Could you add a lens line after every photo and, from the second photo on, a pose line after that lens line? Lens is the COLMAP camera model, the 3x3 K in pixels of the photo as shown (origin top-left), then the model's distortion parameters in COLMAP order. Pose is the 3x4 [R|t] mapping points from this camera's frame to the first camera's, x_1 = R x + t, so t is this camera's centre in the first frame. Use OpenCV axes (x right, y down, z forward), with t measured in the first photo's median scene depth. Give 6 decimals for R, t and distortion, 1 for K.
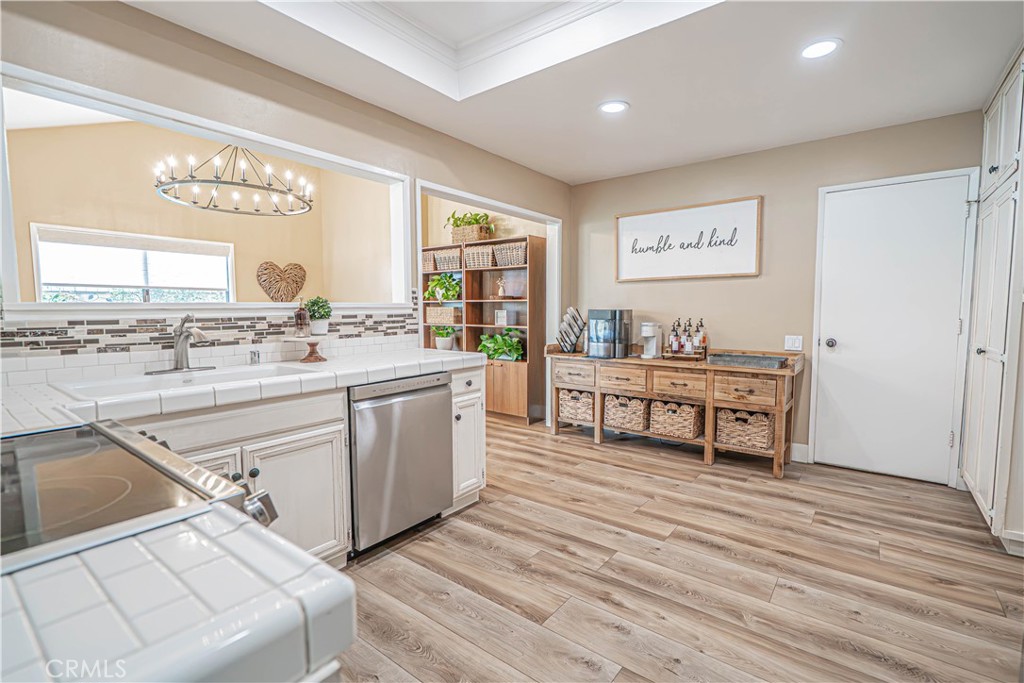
lens RADIAL K [[474.9, 0, 512.3], [0, 474.9, 344.2], [0, 0, 1]] dist [-0.000058, 0.001293]
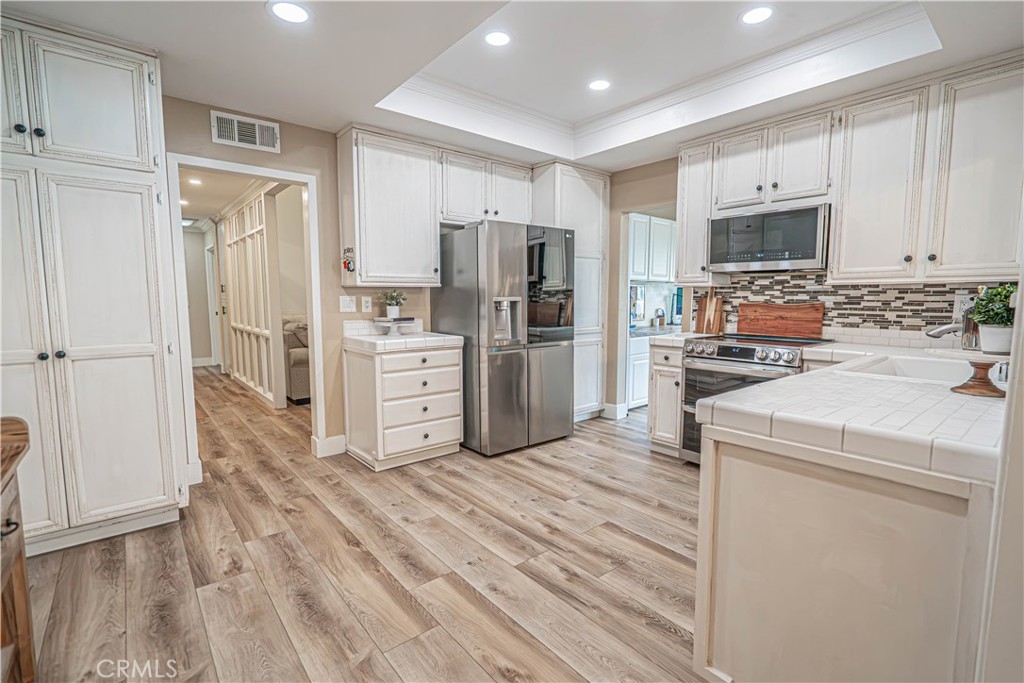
lens RADIAL K [[471.5, 0, 516.7], [0, 471.5, 343.6], [0, 0, 1]] dist [0.002010, 0.000874]
pose [[-0.977362, -0.020666, 0.210563, 0.025874], [0.016030, 0.985124, 0.171093, -0.117467], [-0.210966, 0.170595, -0.962492, 1.436084]]
